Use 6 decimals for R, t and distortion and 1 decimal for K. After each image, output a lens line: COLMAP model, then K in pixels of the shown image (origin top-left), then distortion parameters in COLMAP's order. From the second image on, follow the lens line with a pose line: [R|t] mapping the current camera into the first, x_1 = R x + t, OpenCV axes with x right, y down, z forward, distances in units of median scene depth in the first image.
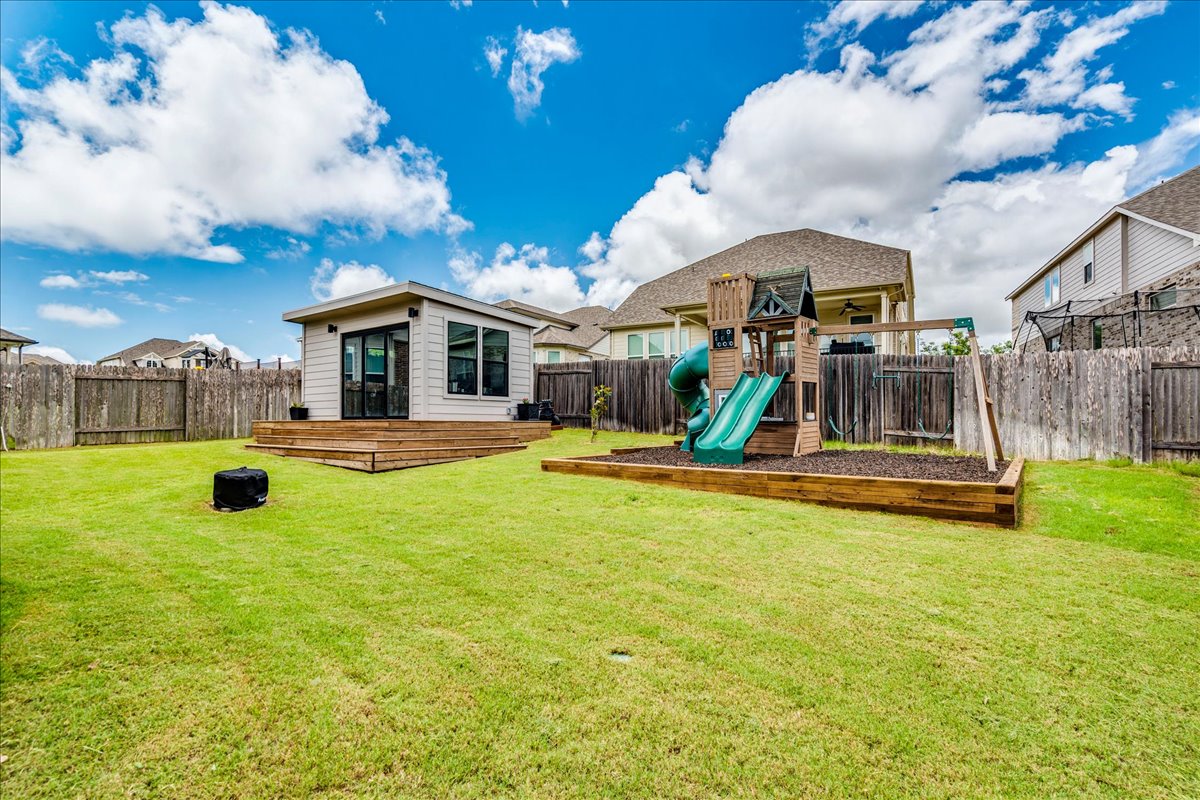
lens RADIAL K [[574.9, 0, 610.7], [0, 574.9, 410.4], [0, 0, 1]] dist [-0.000066, 0.000041]
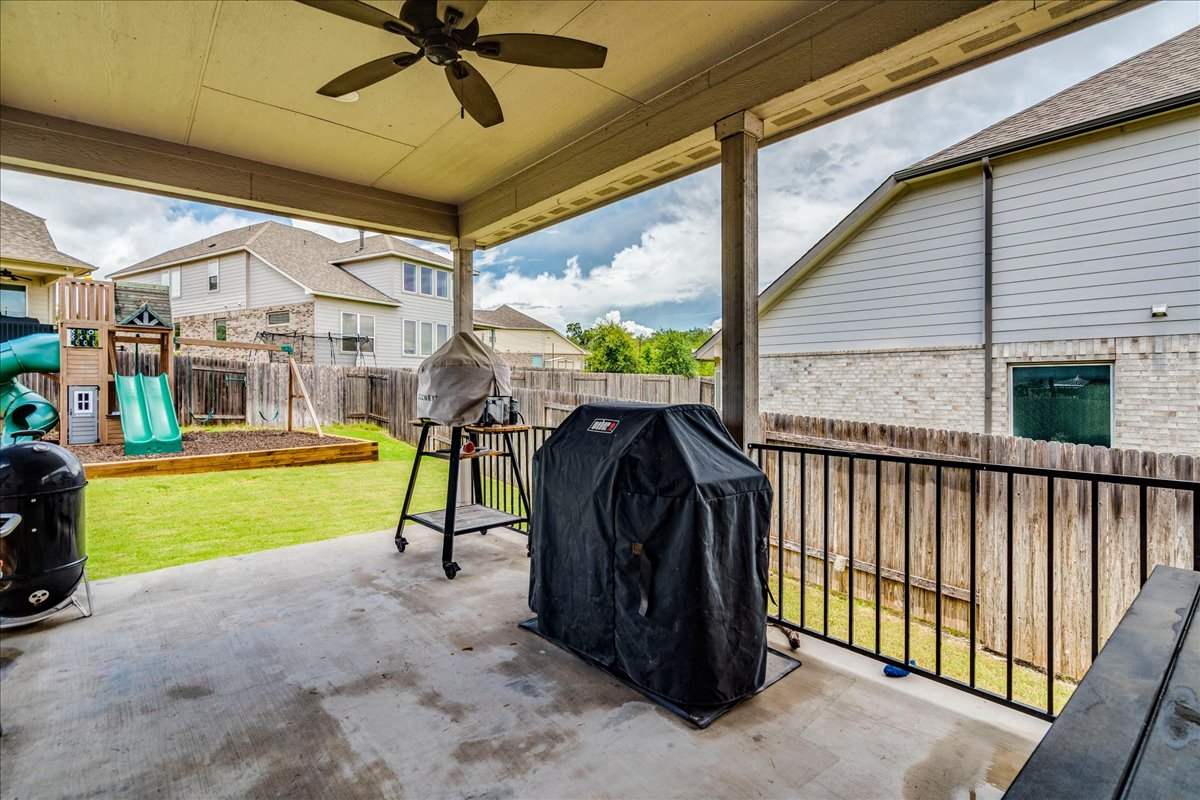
lens RADIAL K [[561.3, 0, 602.2], [0, 561.3, 401.2], [0, 0, 1]] dist [-0.003383, -0.000204]
pose [[0.101318, -0.035028, 0.994237, -0.762622], [-0.019260, 0.999124, 0.037163, -0.068660], [-0.994668, -0.022915, 0.100554, -0.046669]]
